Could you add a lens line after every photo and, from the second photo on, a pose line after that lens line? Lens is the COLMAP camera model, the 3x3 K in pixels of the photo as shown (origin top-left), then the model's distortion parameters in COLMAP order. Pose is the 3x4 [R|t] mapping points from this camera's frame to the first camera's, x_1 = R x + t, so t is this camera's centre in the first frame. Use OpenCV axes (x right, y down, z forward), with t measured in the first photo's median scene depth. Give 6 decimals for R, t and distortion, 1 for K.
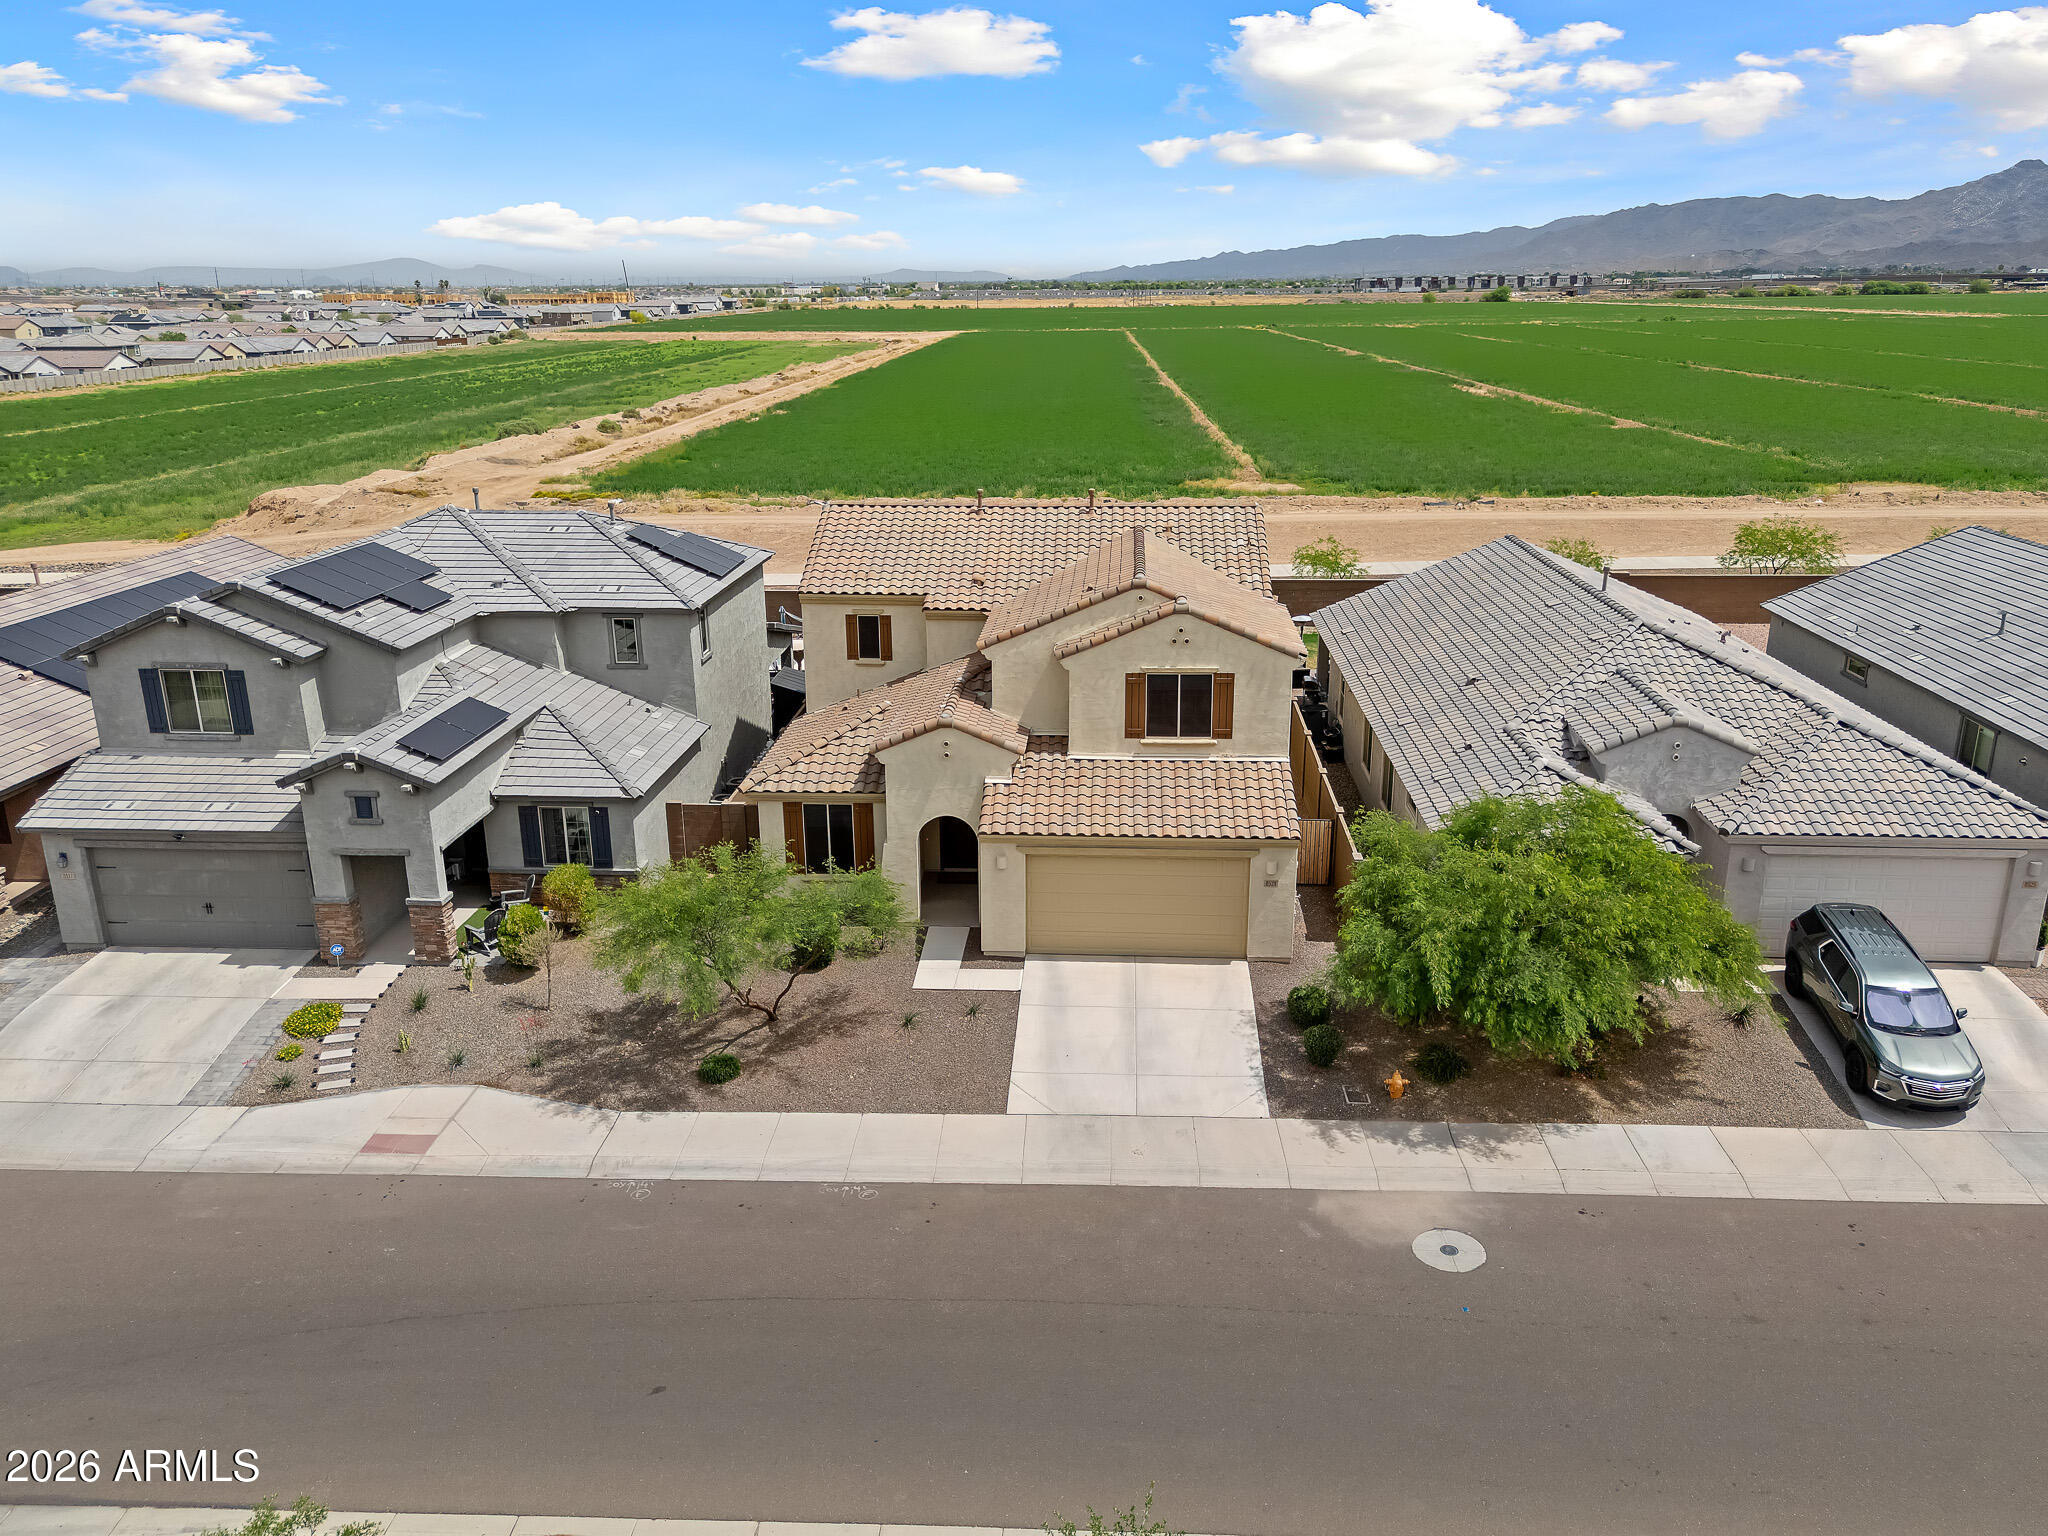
lens RADIAL K [[1462.7, 0, 1026.8], [0, 1462.7, 765.4], [0, 0, 1]] dist [0.015322, 0.001405]
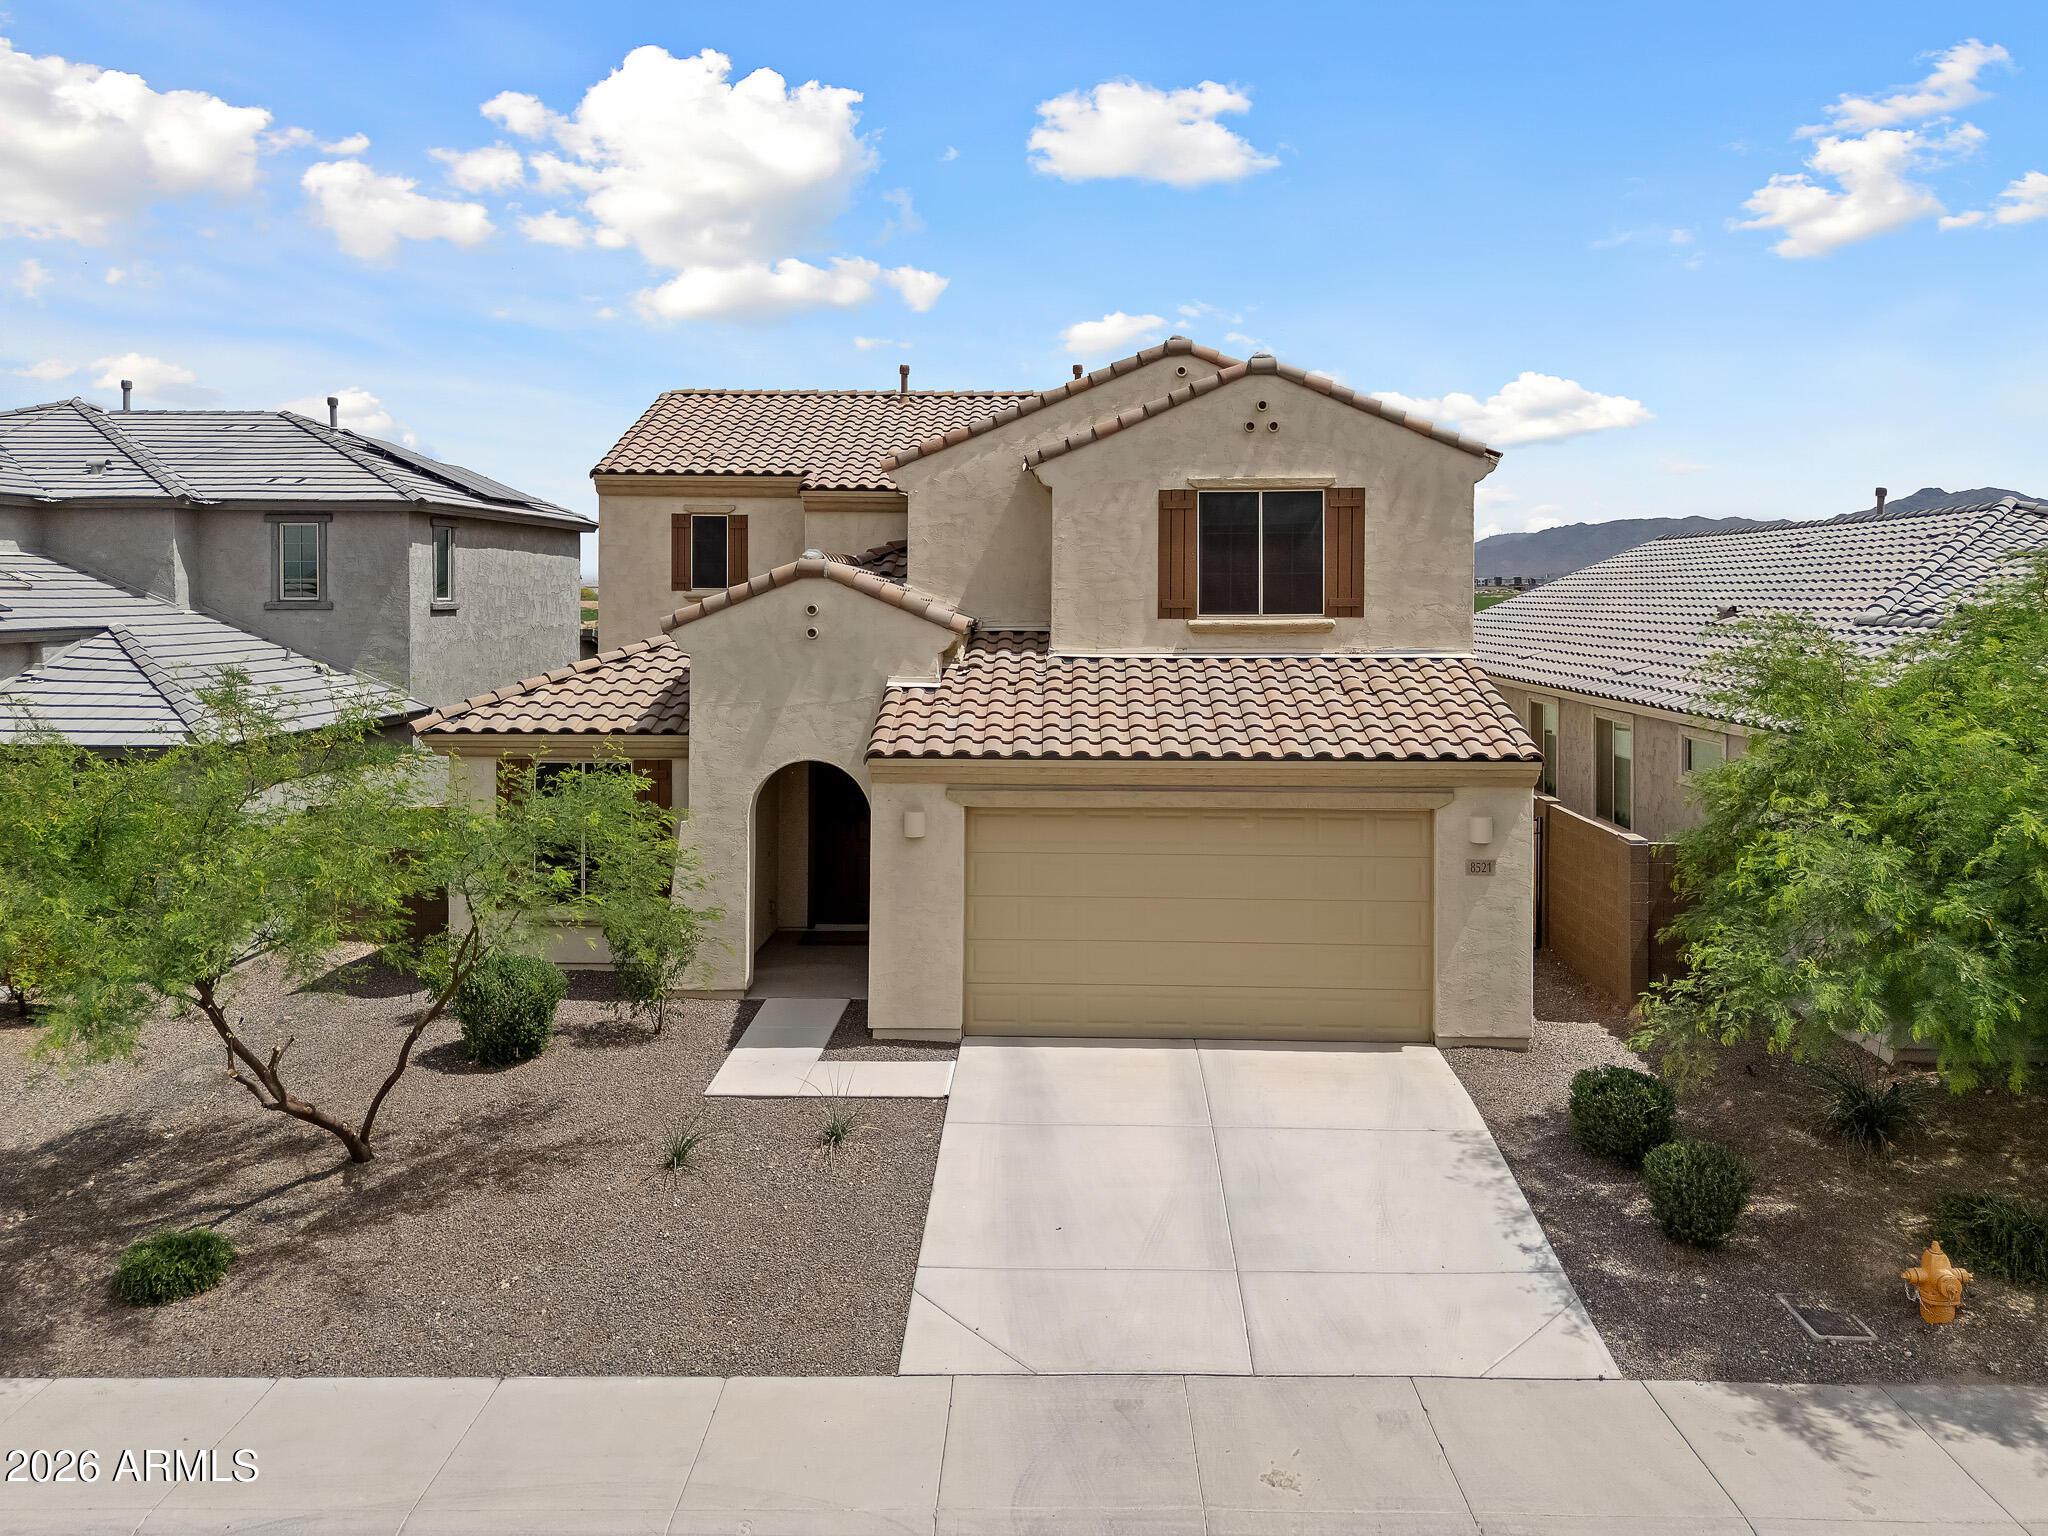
lens RADIAL K [[1281.7, 0, 1027.0], [0, 1281.7, 766.8], [0, 0, 1]] dist [0.002354, 0.000041]
pose [[0.999352, 0.011431, 0.034124, 0.005110], [-0.000547, 0.952926, -0.303202, 0.173286], [-0.035983, 0.302987, 0.952315, 0.589738]]
